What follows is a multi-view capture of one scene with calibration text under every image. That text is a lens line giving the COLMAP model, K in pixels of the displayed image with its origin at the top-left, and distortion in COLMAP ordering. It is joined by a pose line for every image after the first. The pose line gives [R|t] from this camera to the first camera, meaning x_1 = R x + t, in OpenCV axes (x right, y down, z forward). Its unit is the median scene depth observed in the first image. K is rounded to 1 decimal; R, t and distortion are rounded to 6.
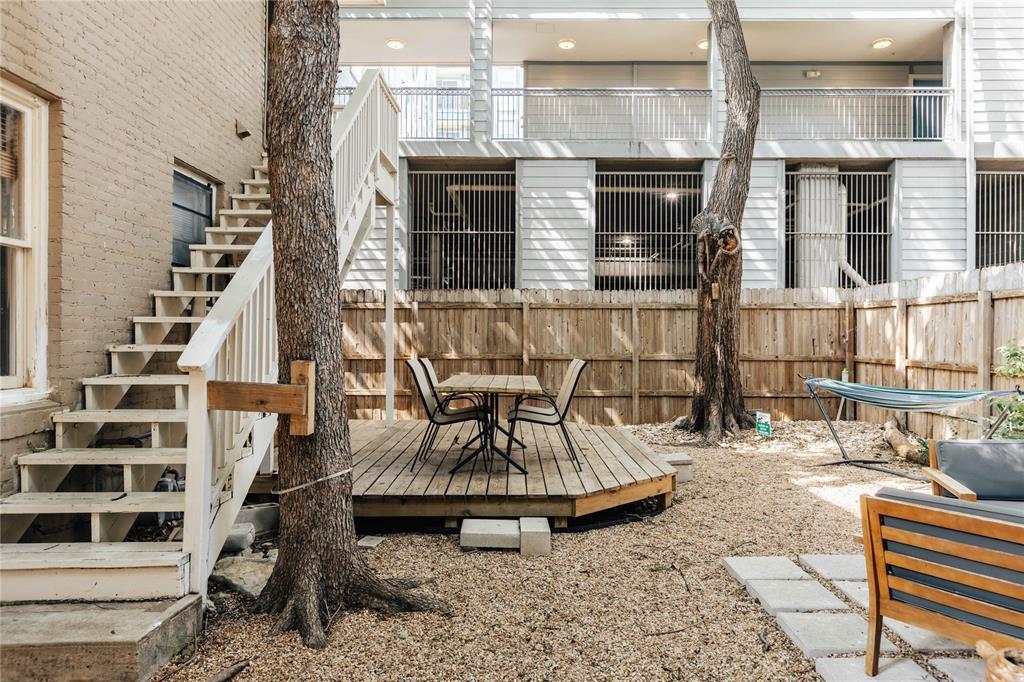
lens RADIAL K [[660.6, 0, 512.0], [0, 660.6, 341.0], [0, 0, 1]] dist [0.001367, -0.000069]
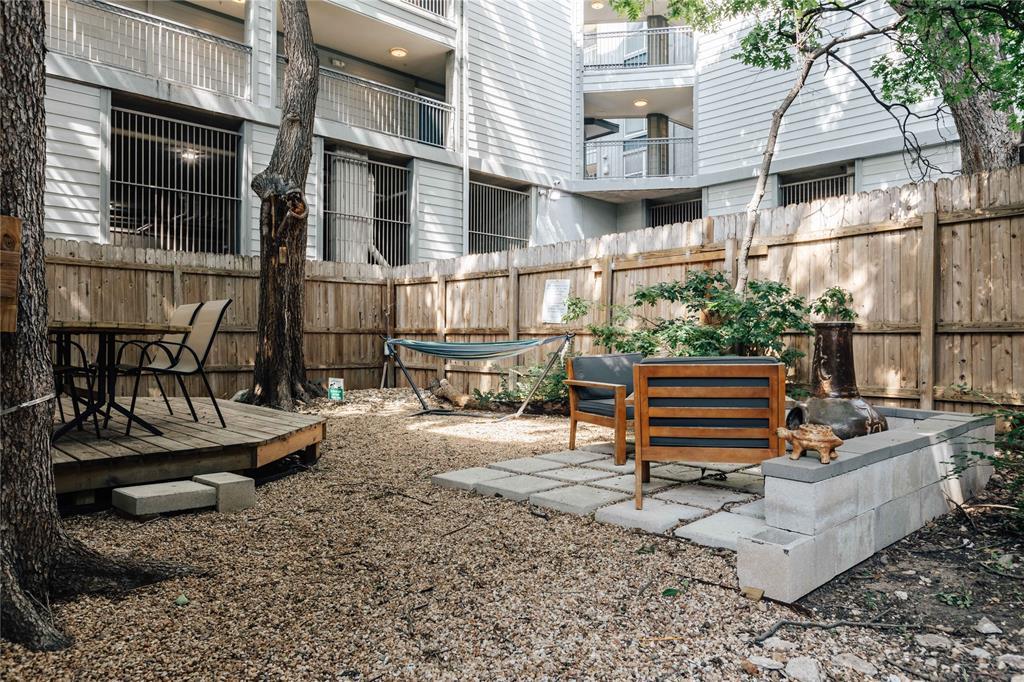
lens RADIAL K [[682.0, 0, 512.0], [0, 682.0, 341.0], [0, 0, 1]] dist [0.000928, -0.001154]
pose [[0.721207, -0.000136, 0.692720, -0.119186], [0.000622, 1.000000, -0.000451, 0.043146], [-0.692719, 0.000756, 0.721207, 0.054066]]
